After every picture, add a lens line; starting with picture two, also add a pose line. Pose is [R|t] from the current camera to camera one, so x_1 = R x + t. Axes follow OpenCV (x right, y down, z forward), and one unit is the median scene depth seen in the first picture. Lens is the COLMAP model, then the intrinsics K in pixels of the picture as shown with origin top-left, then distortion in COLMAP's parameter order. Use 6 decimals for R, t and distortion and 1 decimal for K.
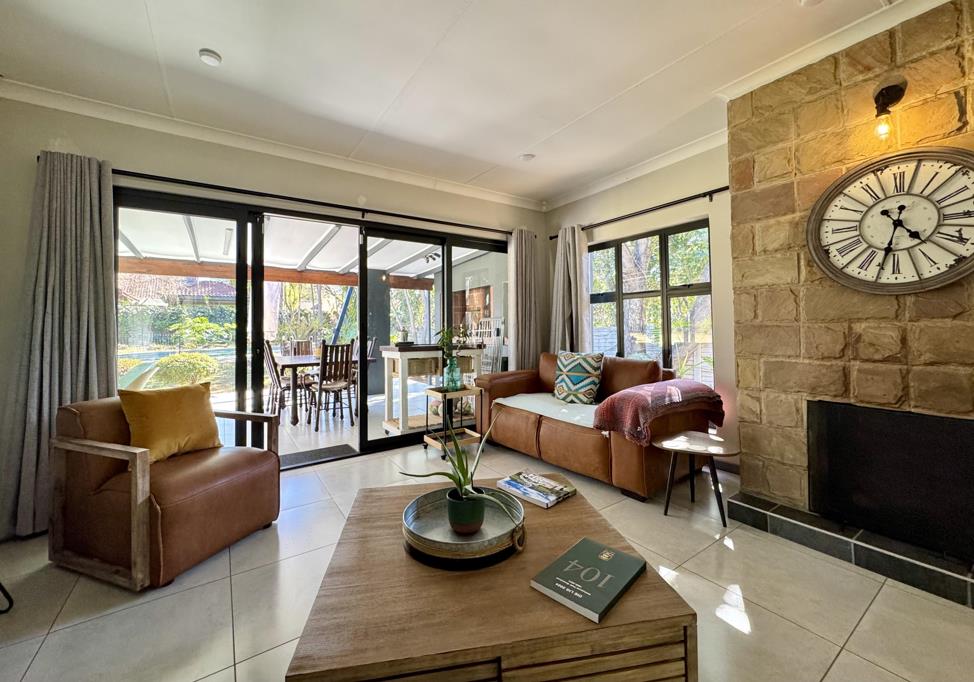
lens RADIAL K [[396.7, 0, 486.4], [0, 396.7, 317.4], [0, 0, 1]] dist [-0.000590, -0.000061]
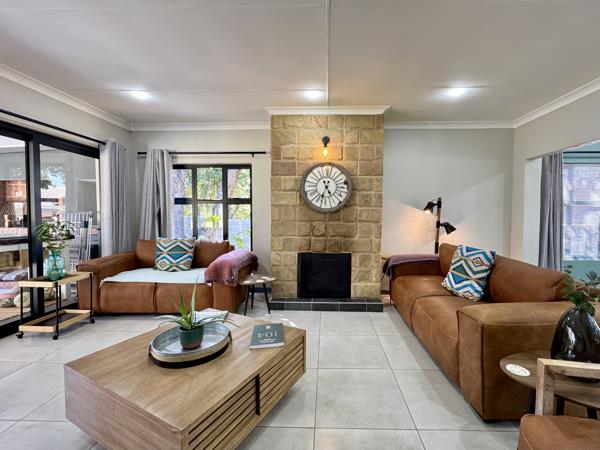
lens RADIAL K [[322.2, 0, 300.0], [0, 322.2, 225.0], [0, 0, 1]] dist [0.001263, 0.000482]
pose [[0.566581, -0.026229, 0.823589, -0.548520], [-0.037059, 0.997671, 0.057268, -0.053418], [-0.823173, -0.062968, 0.564289, -0.086960]]
